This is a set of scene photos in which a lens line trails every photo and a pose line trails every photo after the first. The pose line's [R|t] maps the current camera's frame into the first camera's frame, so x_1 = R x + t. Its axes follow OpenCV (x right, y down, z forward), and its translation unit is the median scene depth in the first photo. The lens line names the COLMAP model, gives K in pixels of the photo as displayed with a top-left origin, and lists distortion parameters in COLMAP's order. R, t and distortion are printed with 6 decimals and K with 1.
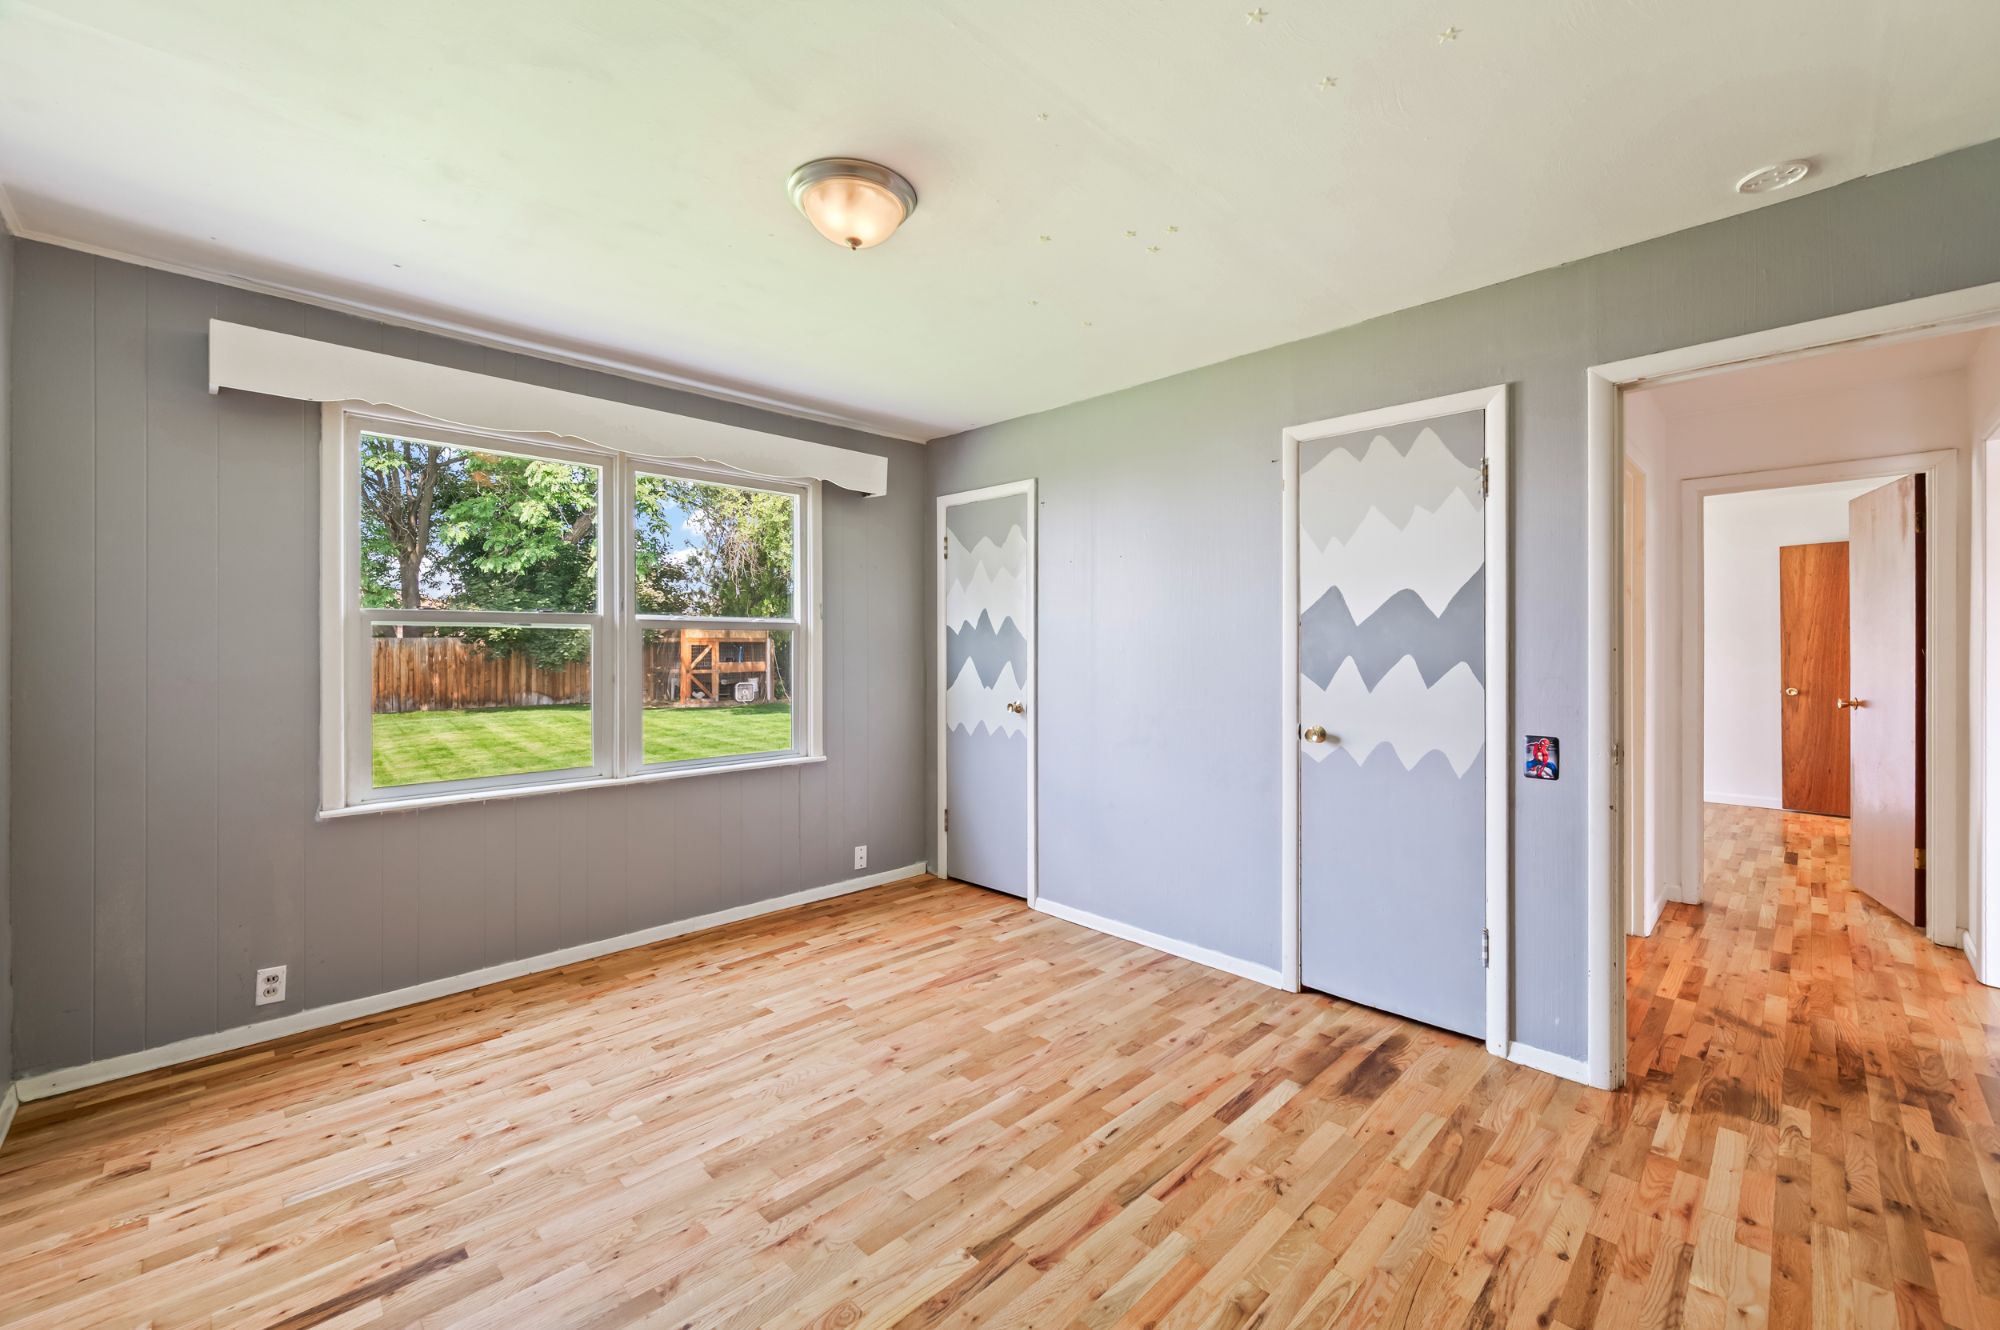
lens RADIAL K [[804.0, 0, 994.6], [0, 804.0, 666.2], [0, 0, 1]] dist [0.002250, -0.000002]
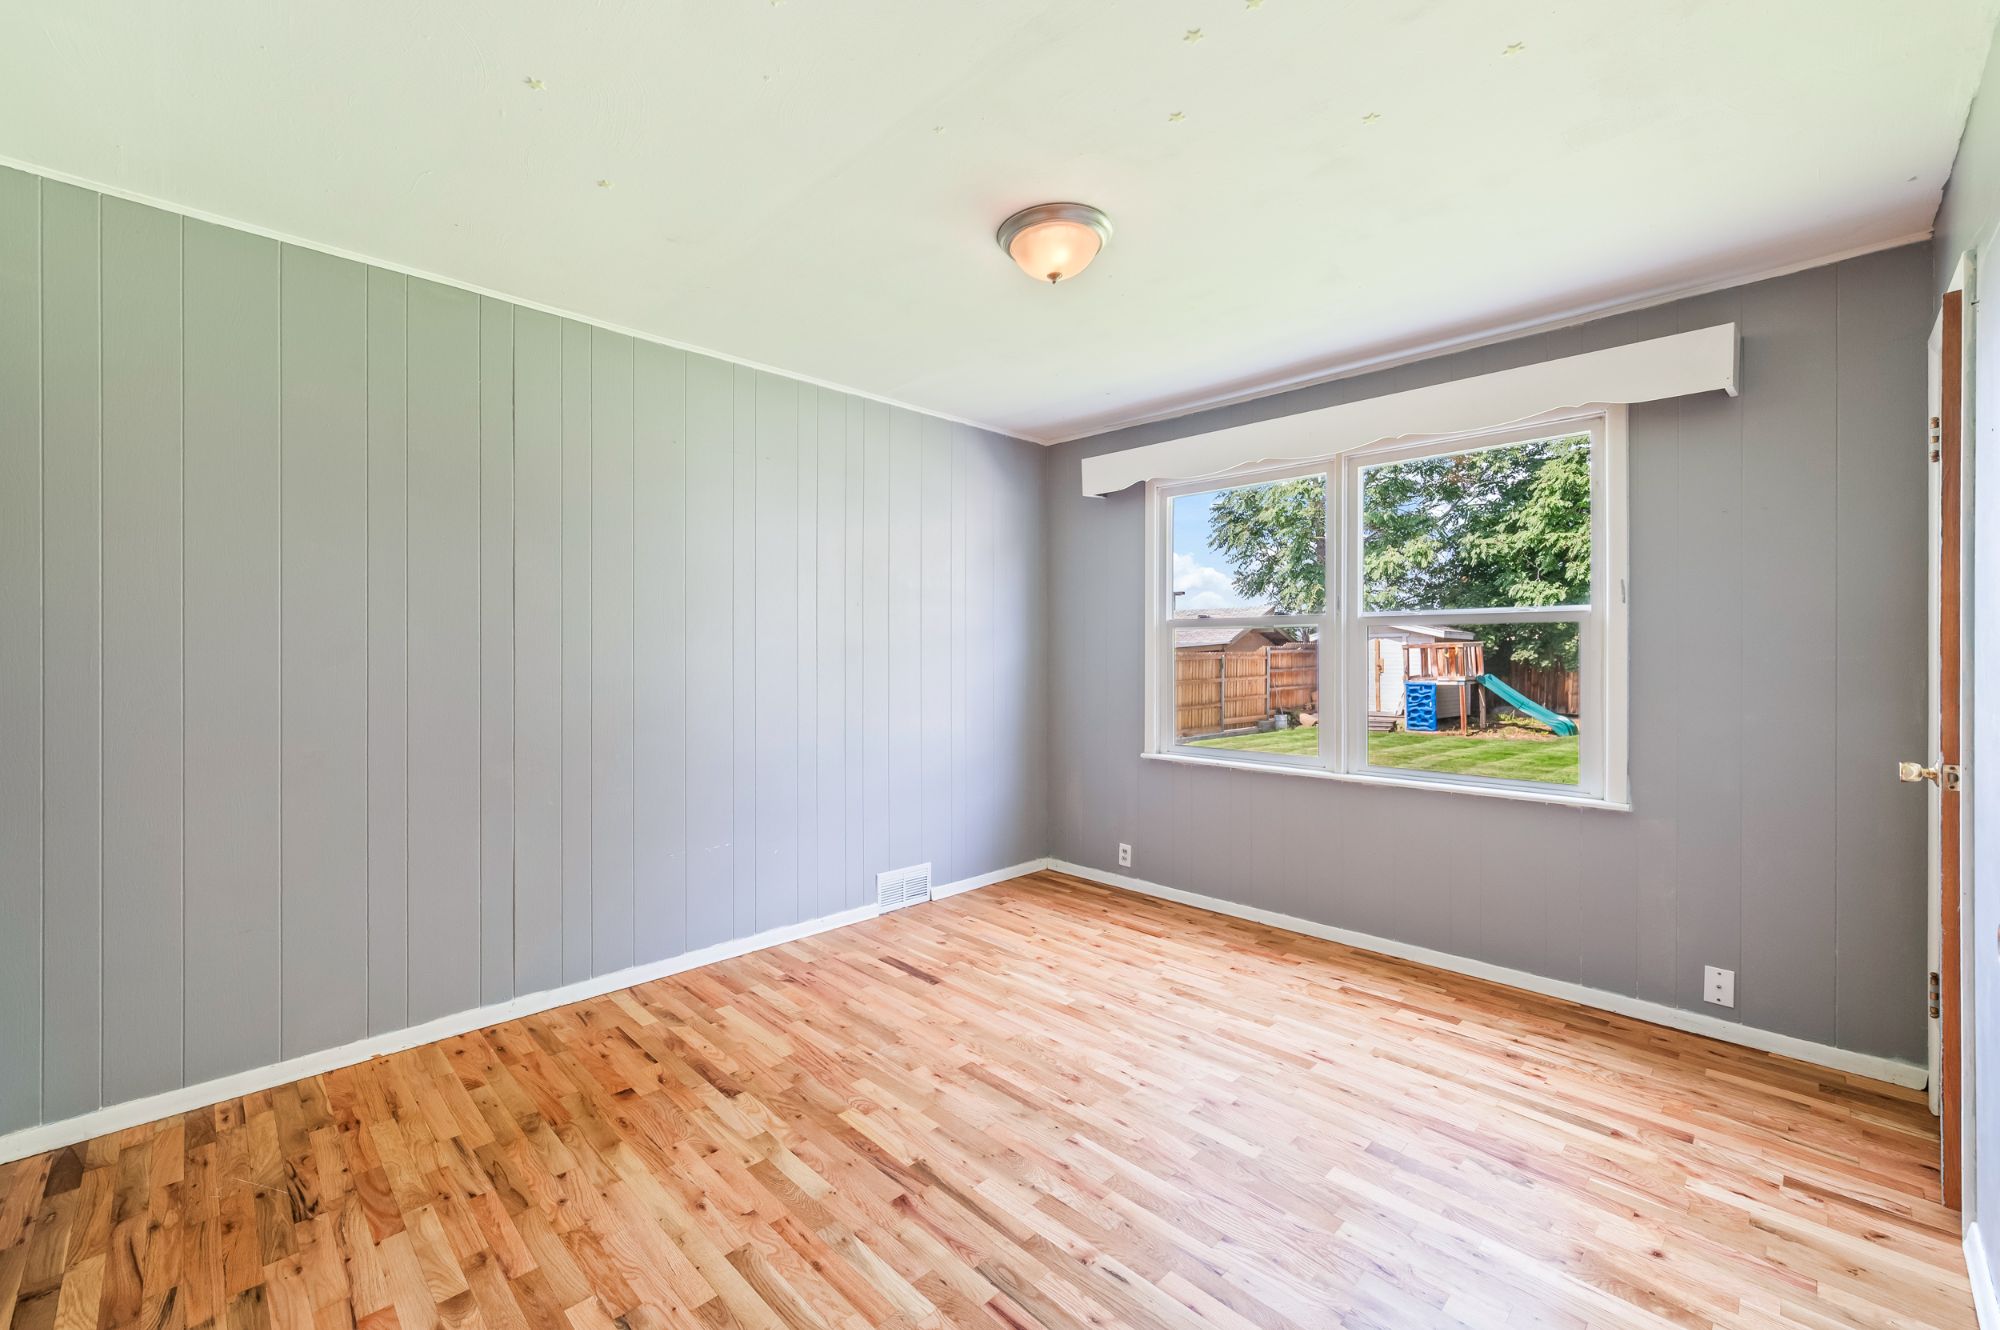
lens RADIAL K [[855.4, 0, 1000.0], [0, 855.4, 665.0], [0, 0, 1]] dist [0.001706, 0.000265]
pose [[-0.011738, 0.016180, -0.999800, 0.758210], [-0.022947, 0.999601, 0.016446, -0.006630], [0.999668, 0.023135, -0.011362, 0.709208]]
